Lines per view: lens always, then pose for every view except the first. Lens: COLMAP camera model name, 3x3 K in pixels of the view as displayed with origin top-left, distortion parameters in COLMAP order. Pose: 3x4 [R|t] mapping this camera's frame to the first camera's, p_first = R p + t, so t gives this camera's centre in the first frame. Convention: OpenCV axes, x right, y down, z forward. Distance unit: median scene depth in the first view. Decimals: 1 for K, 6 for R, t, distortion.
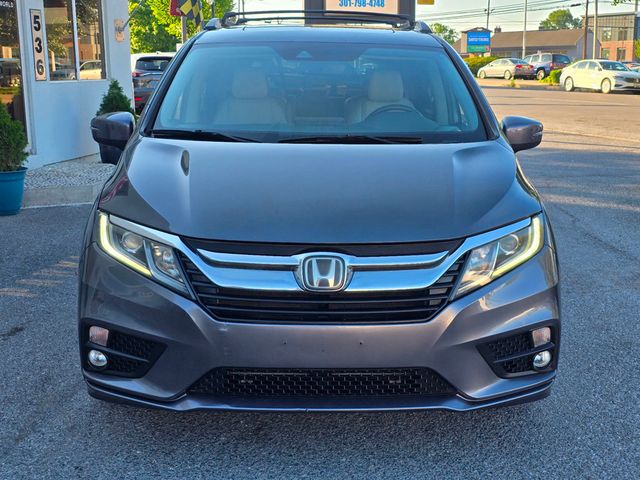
lens RADIAL K [[439.2, 0, 319.9], [0, 439.2, 238.6], [0, 0, 1]] dist [0.032887, -0.034066]
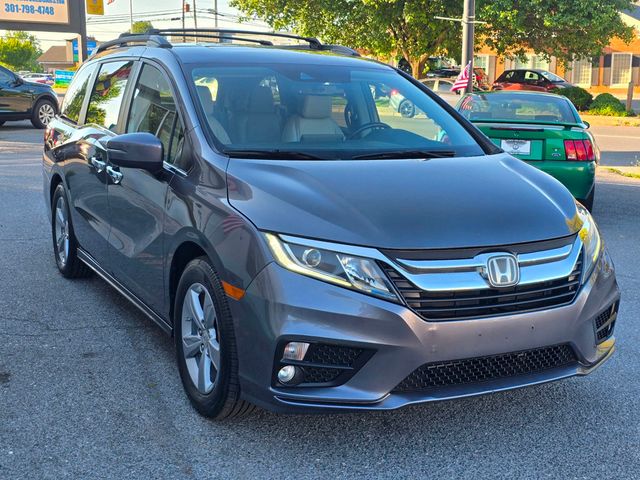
lens RADIAL K [[439.2, 0, 288.0], [0, 439.2, 244.8], [0, 0, 1]] dist [0.032887, -0.034066]
pose [[0.968640, -0.073453, 0.237363, -0.796473], [0.076998, 0.997015, -0.005687, -0.026118], [-0.236237, 0.023785, 0.971404, -0.000971]]
